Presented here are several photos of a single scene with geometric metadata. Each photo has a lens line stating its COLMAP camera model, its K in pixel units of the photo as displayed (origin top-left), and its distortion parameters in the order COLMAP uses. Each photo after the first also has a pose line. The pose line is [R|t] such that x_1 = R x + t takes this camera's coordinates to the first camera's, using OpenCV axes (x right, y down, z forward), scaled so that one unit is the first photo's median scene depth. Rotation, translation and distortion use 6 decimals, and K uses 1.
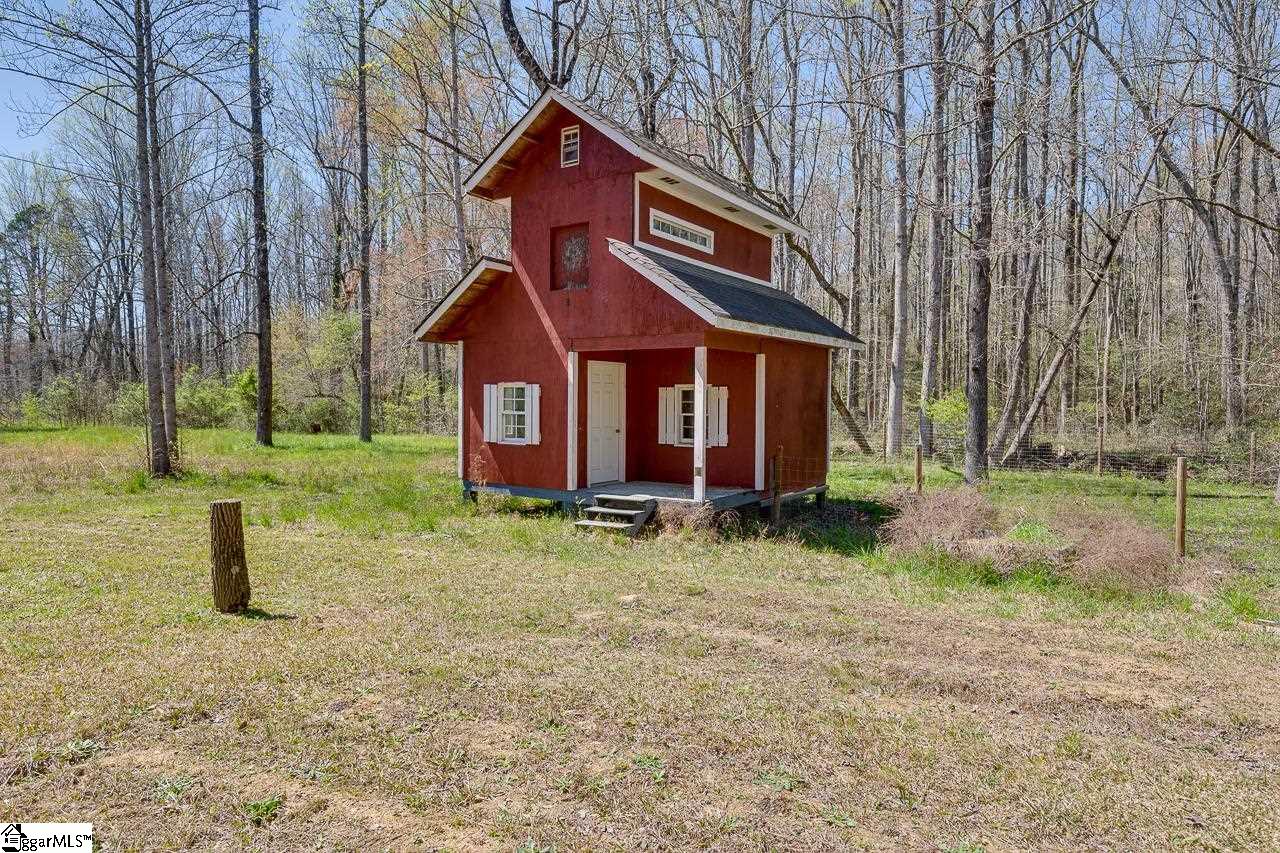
lens RADIAL K [[760.0, 0, 638.9], [0, 760.0, 421.2], [0, 0, 1]] dist [0.001194, -0.000720]
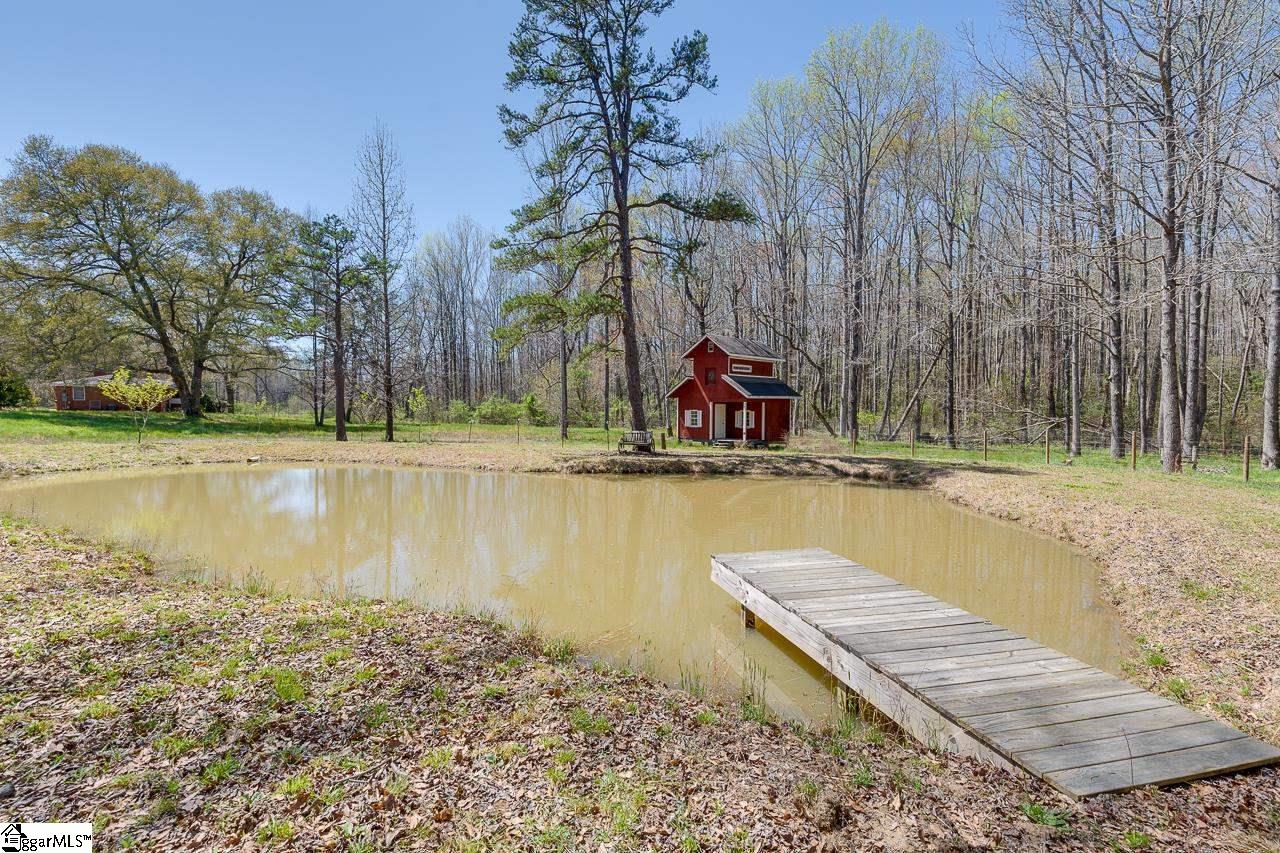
lens RADIAL K [[584.8, 0, 640.0], [0, 584.8, 426.5], [0, 0, 1]] dist [0.000794, 0.000105]
pose [[0.988034, 0.009423, -0.153946, 0.010806], [-0.009279, 0.999956, 0.001655, 0.027063], [0.153955, -0.000207, 0.988078, -1.852498]]
